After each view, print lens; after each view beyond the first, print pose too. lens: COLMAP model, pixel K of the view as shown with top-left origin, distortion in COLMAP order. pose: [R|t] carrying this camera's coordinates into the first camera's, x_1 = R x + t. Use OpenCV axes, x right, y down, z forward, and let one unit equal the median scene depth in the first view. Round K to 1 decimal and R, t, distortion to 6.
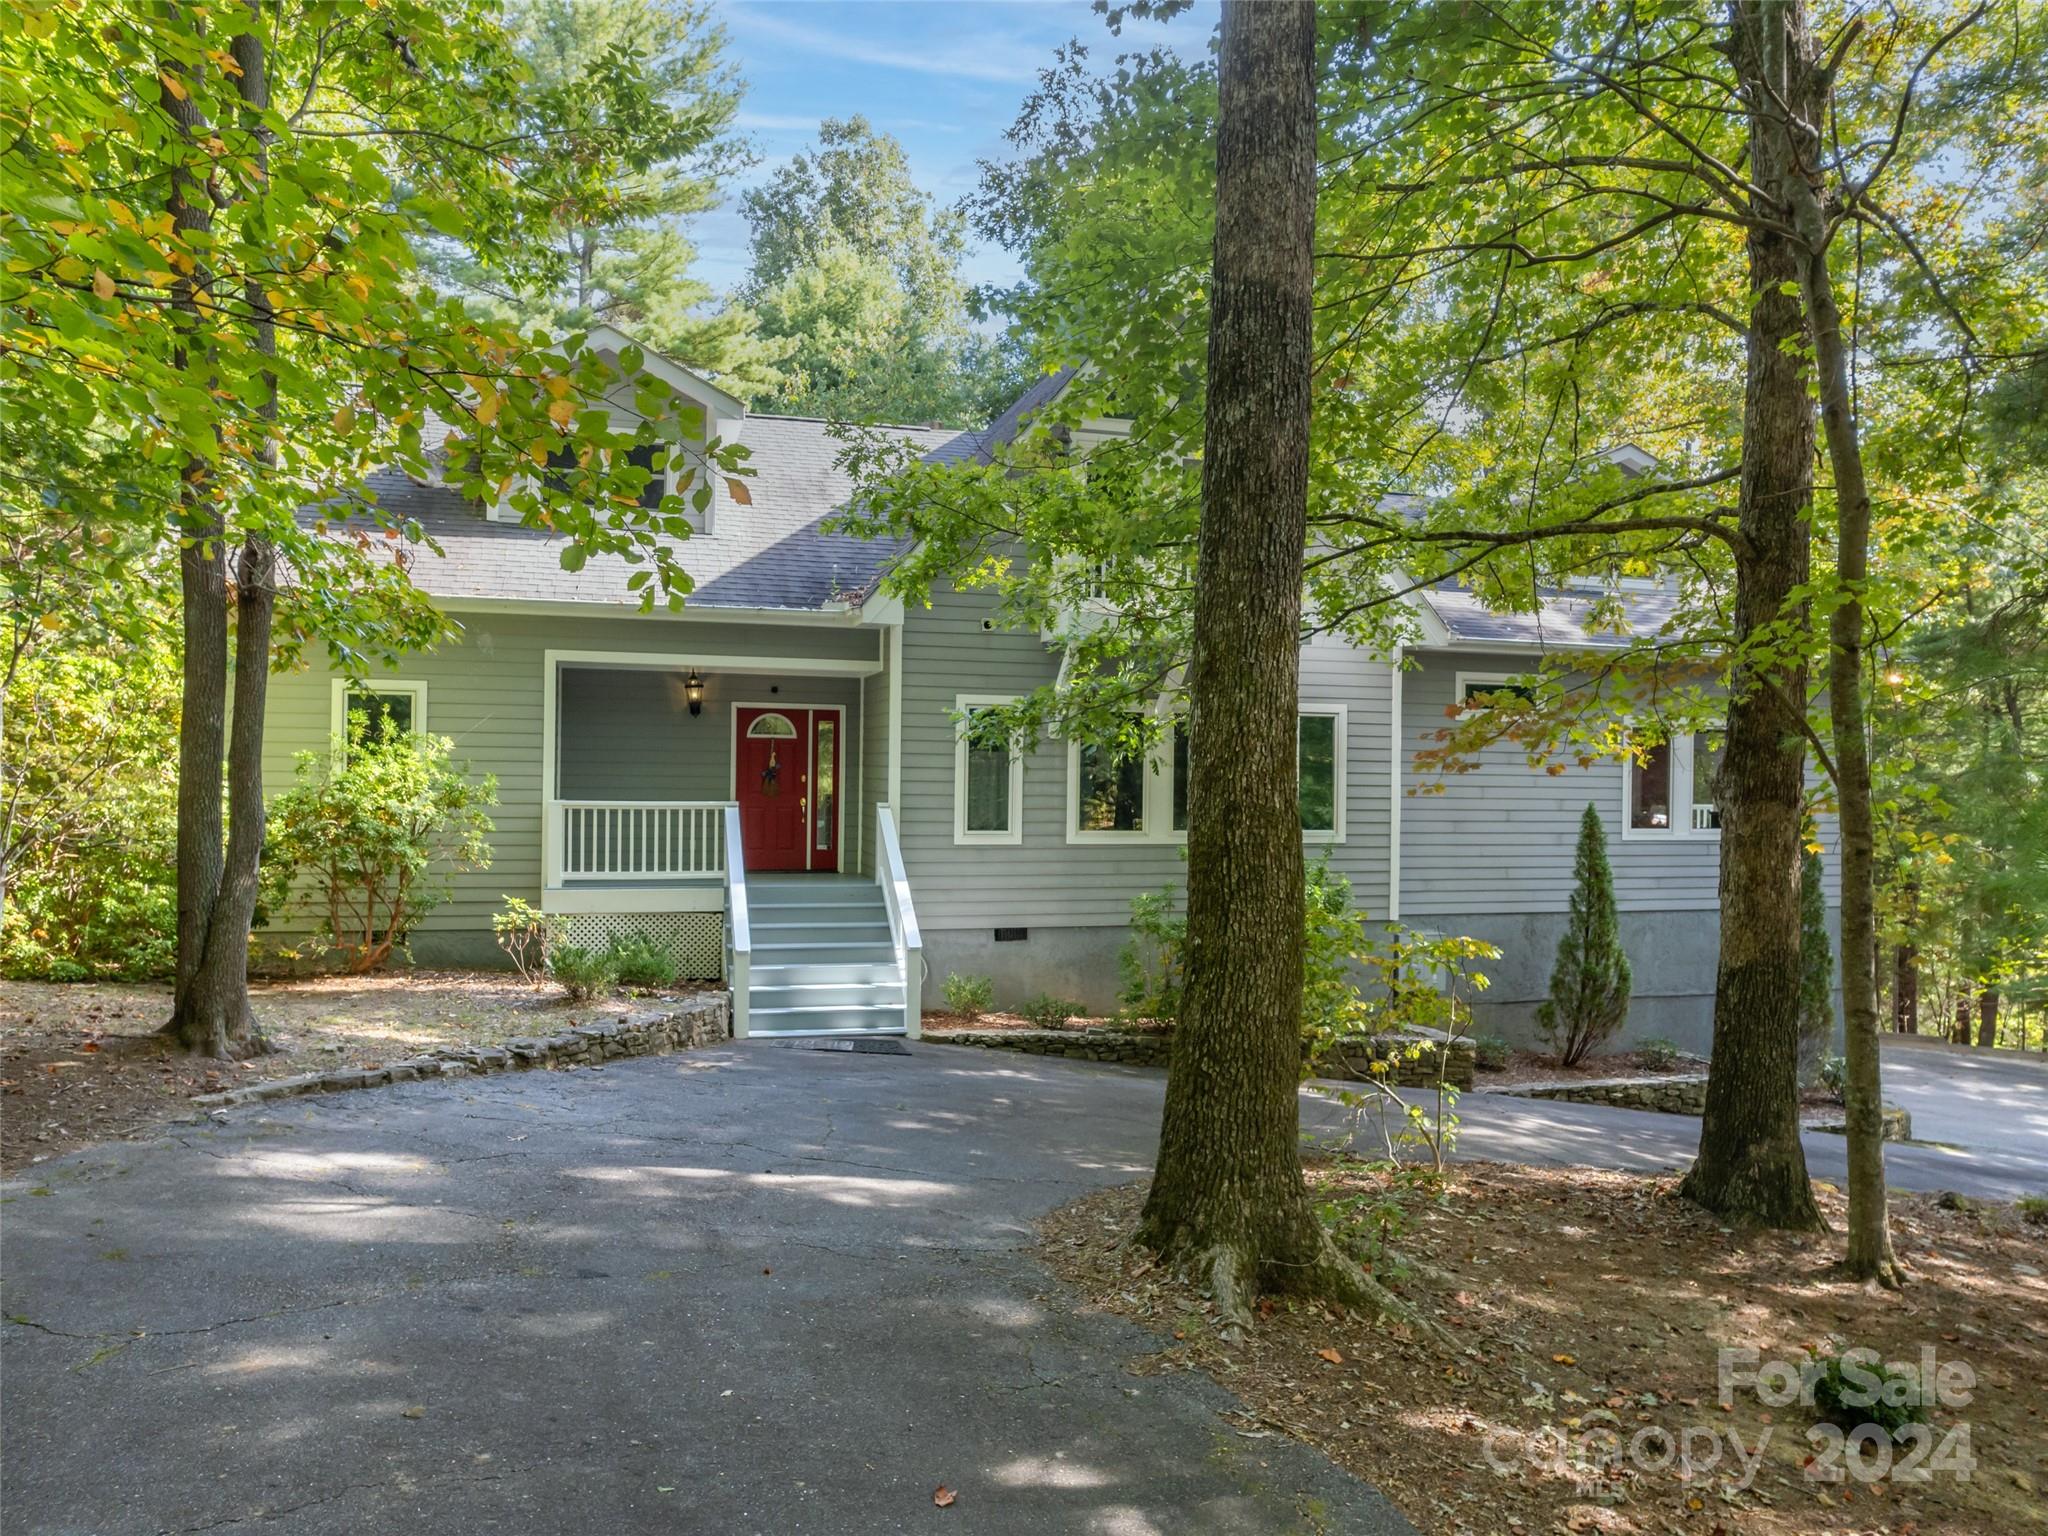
lens RADIAL K [[1305.4, 0, 1129.1], [0, 1305.4, 769.8], [0, 0, 1]] dist [-0.047366, -0.000352]
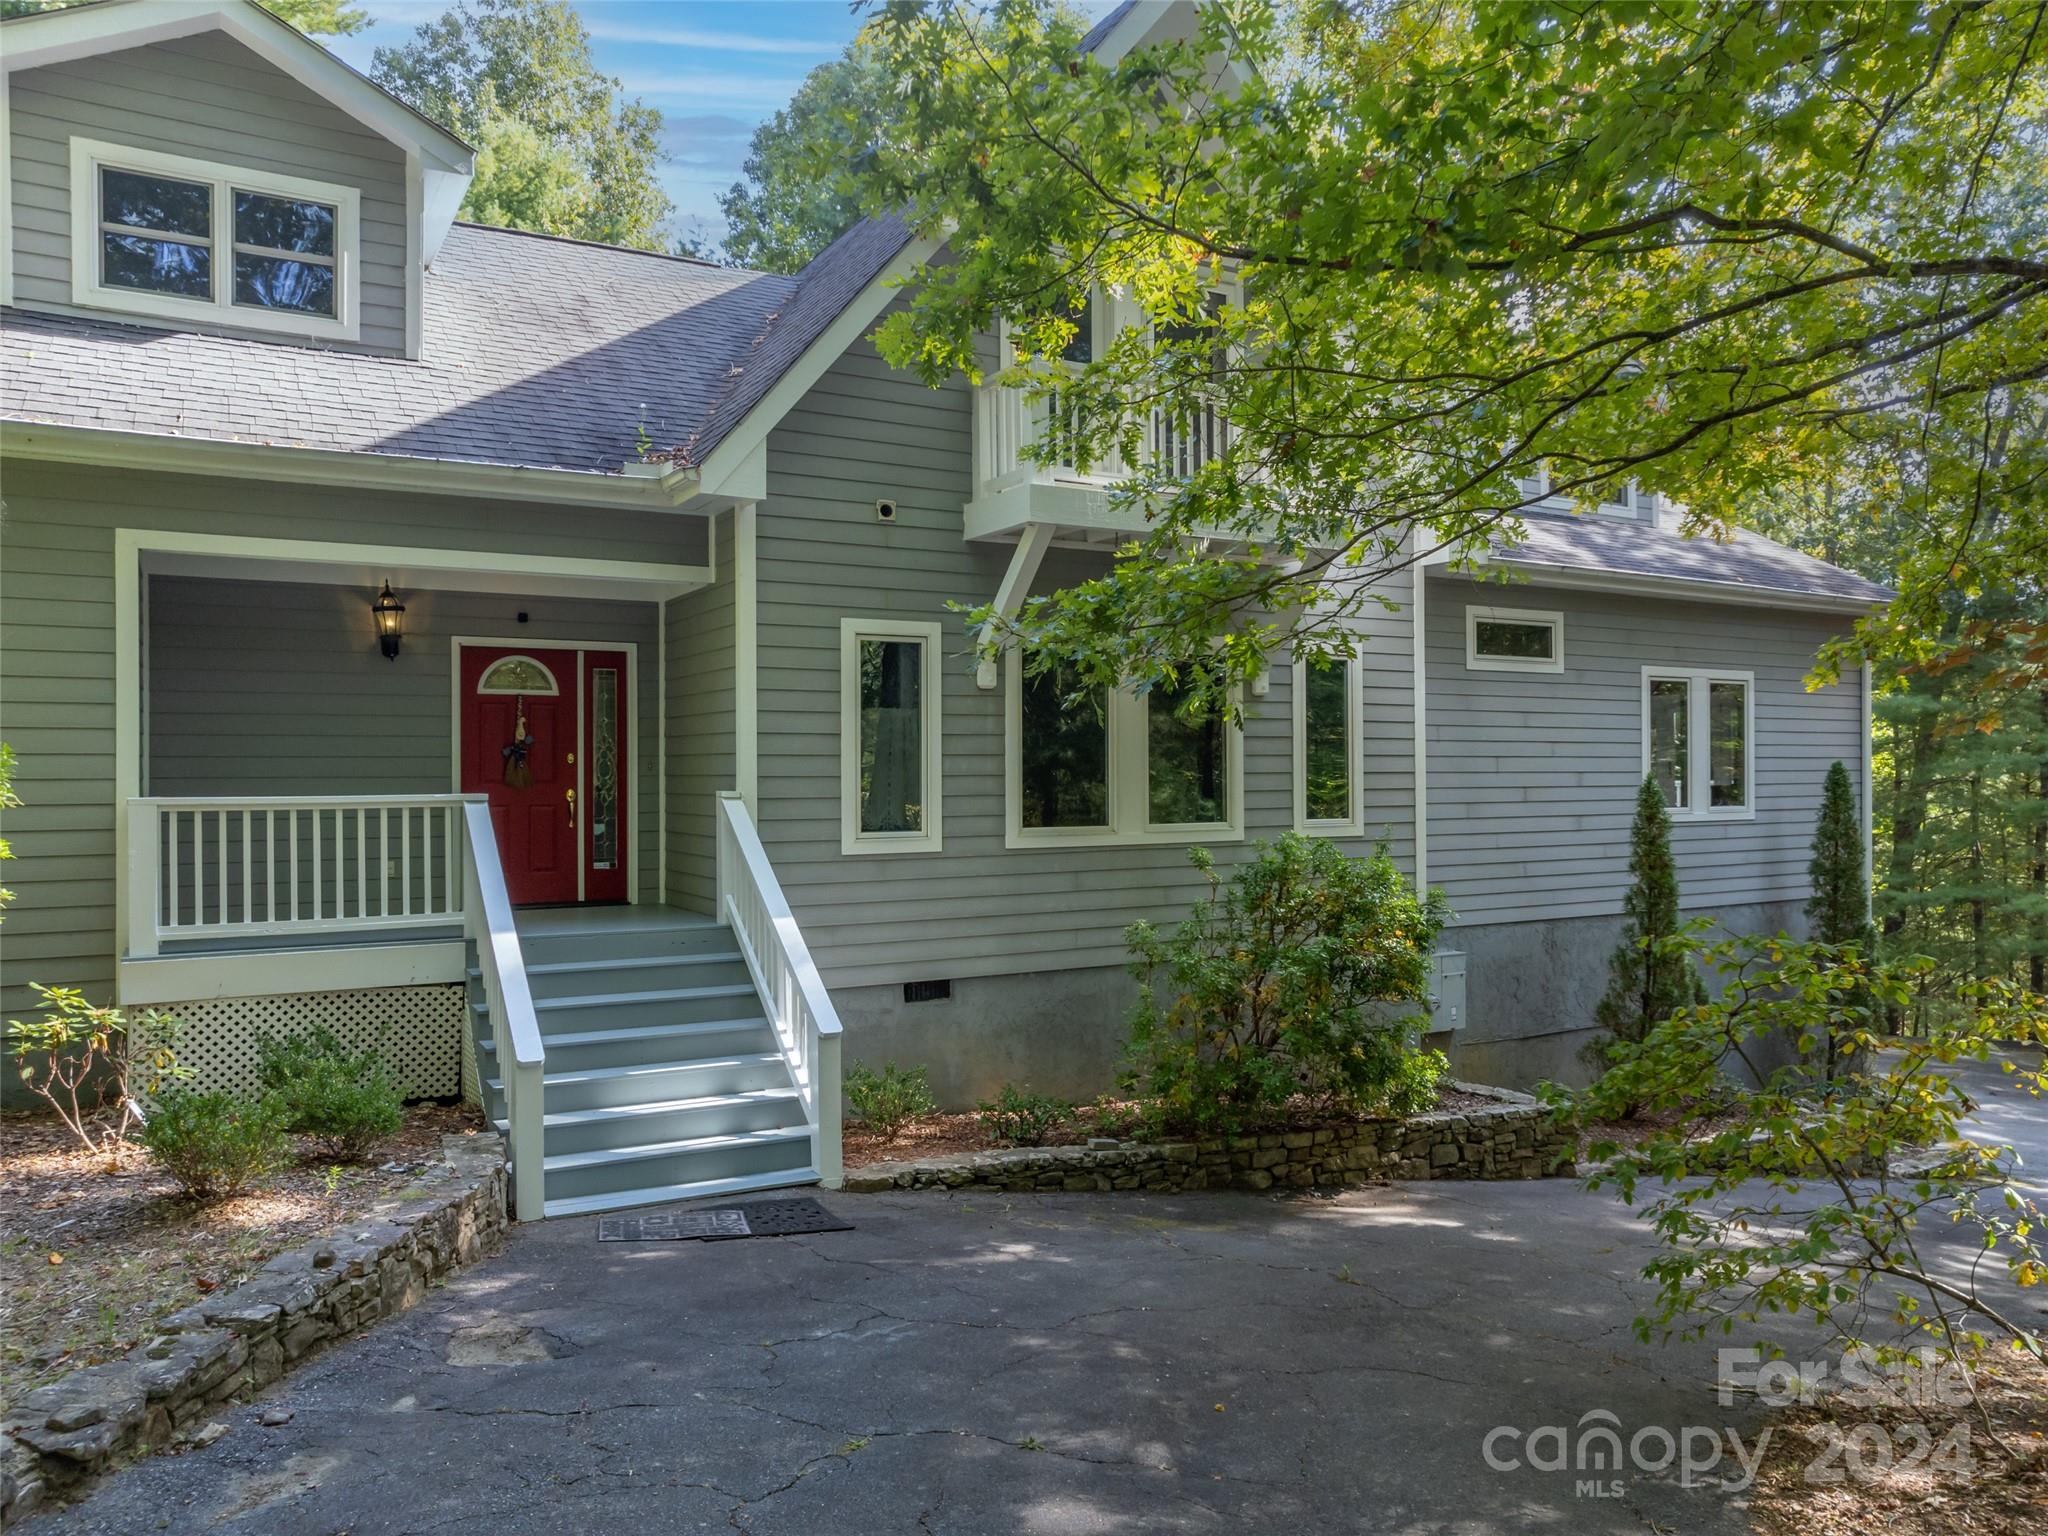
lens RADIAL K [[1282.9, 0, 1024.0], [0, 1282.9, 768.0], [0, 0, 1]] dist [-0.062493, 0.047643]
pose [[0.979438, -0.017481, 0.200988, -0.178243], [0.018149, 0.999834, -0.001483, 0.018464], [-0.200929, 0.005100, 0.979593, 0.388360]]
